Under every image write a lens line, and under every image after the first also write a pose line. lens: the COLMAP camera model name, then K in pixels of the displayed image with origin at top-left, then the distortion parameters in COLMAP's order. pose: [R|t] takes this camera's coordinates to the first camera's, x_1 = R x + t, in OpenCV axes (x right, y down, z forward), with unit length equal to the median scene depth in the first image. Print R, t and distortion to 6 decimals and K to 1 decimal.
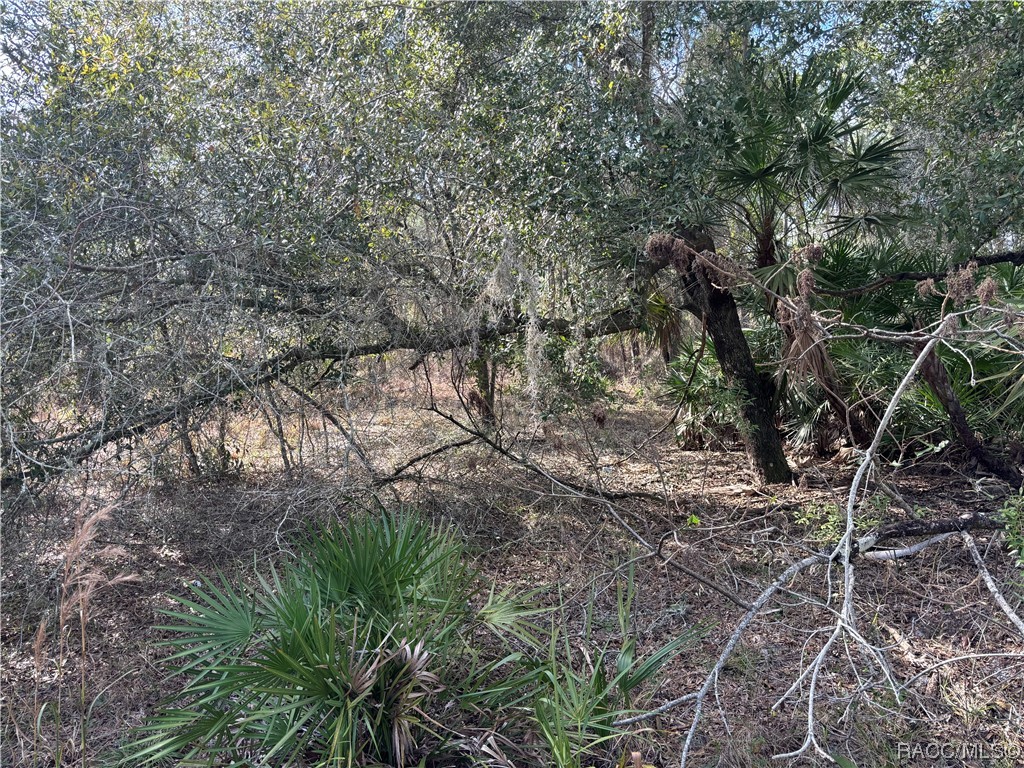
lens RADIAL K [[775.2, 0, 511.1], [0, 775.2, 387.1], [0, 0, 1]] dist [0.022473, -0.017353]
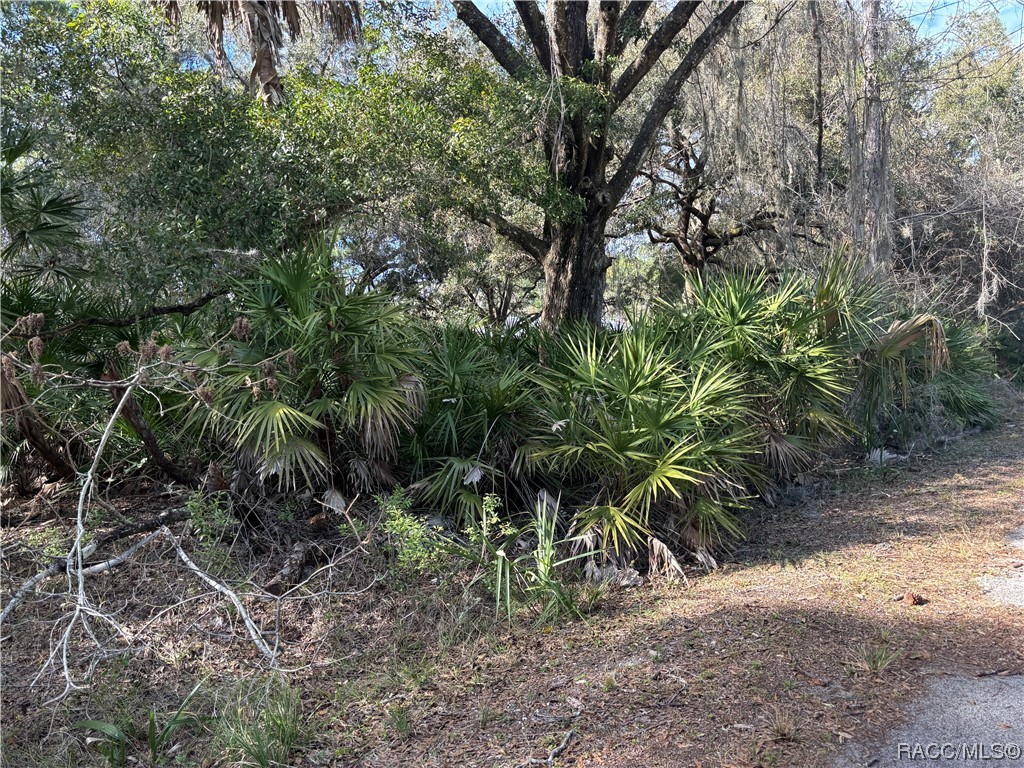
lens RADIAL K [[775.2, 0, 511.8], [0, 775.2, 386.6], [0, 0, 1]] dist [0.022473, -0.017353]
pose [[0.570060, -0.044895, 0.820375, -0.104088], [0.079718, 0.996817, -0.000844, -0.001418], [-0.817726, 0.065880, 0.571825, -0.171240]]
